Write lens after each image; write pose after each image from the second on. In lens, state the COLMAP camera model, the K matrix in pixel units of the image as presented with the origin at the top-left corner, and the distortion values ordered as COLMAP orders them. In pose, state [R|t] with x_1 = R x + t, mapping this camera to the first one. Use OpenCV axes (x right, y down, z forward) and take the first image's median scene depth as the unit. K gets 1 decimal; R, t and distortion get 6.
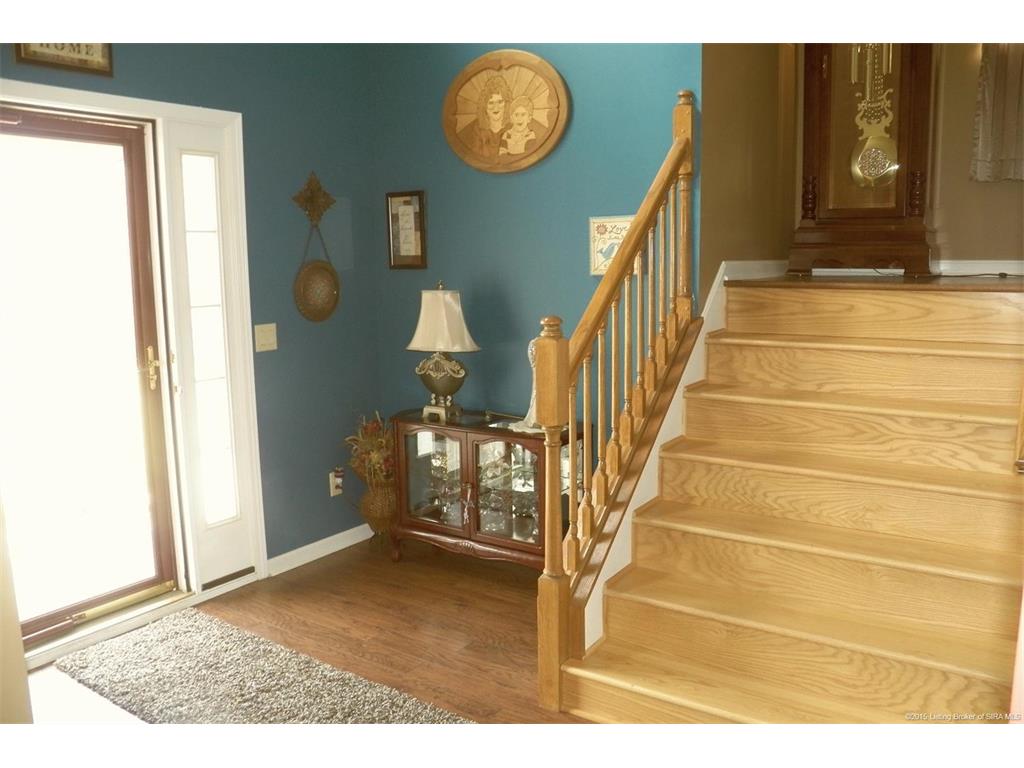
lens RADIAL K [[841.9, 0, 498.8], [0, 841.9, 387.2], [0, 0, 1]] dist [-0.140719, 0.109002]
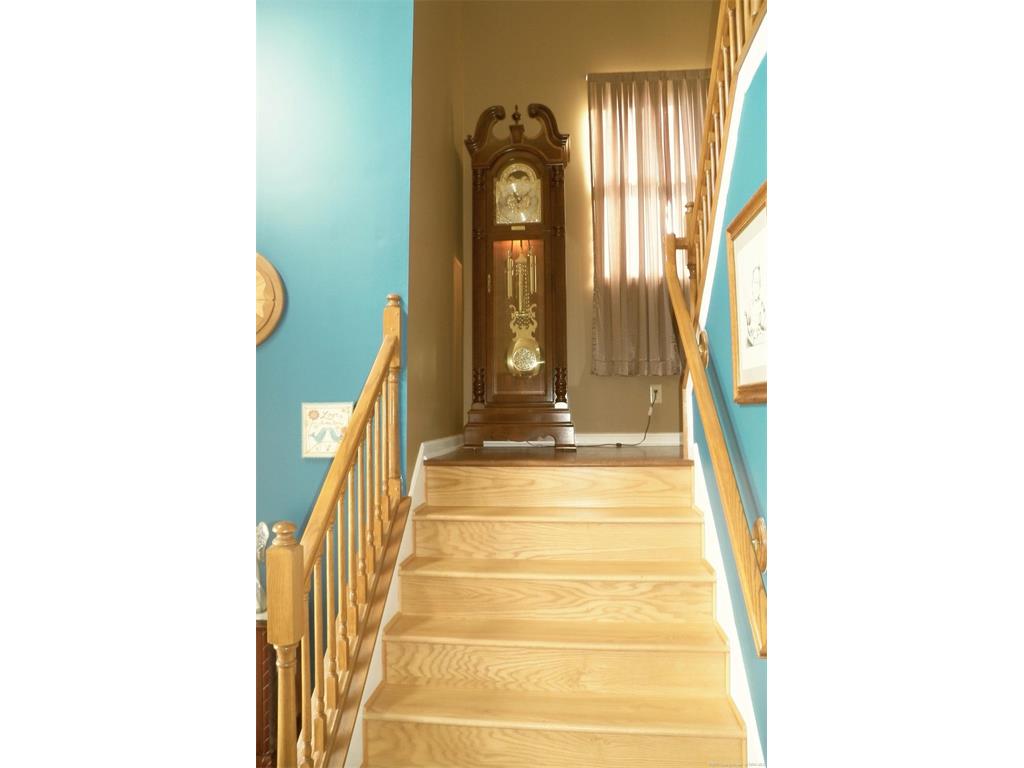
lens RADIAL K [[629.6, 0, 503.9], [0, 629.6, 365.1], [0, 0, 1]] dist [-0.141454, 0.091137]
pose [[0.884605, 0.045069, 0.464159, -0.042174], [0.060977, 0.975595, -0.210940, -0.087623], [-0.462338, 0.214901, 0.860268, 0.245514]]
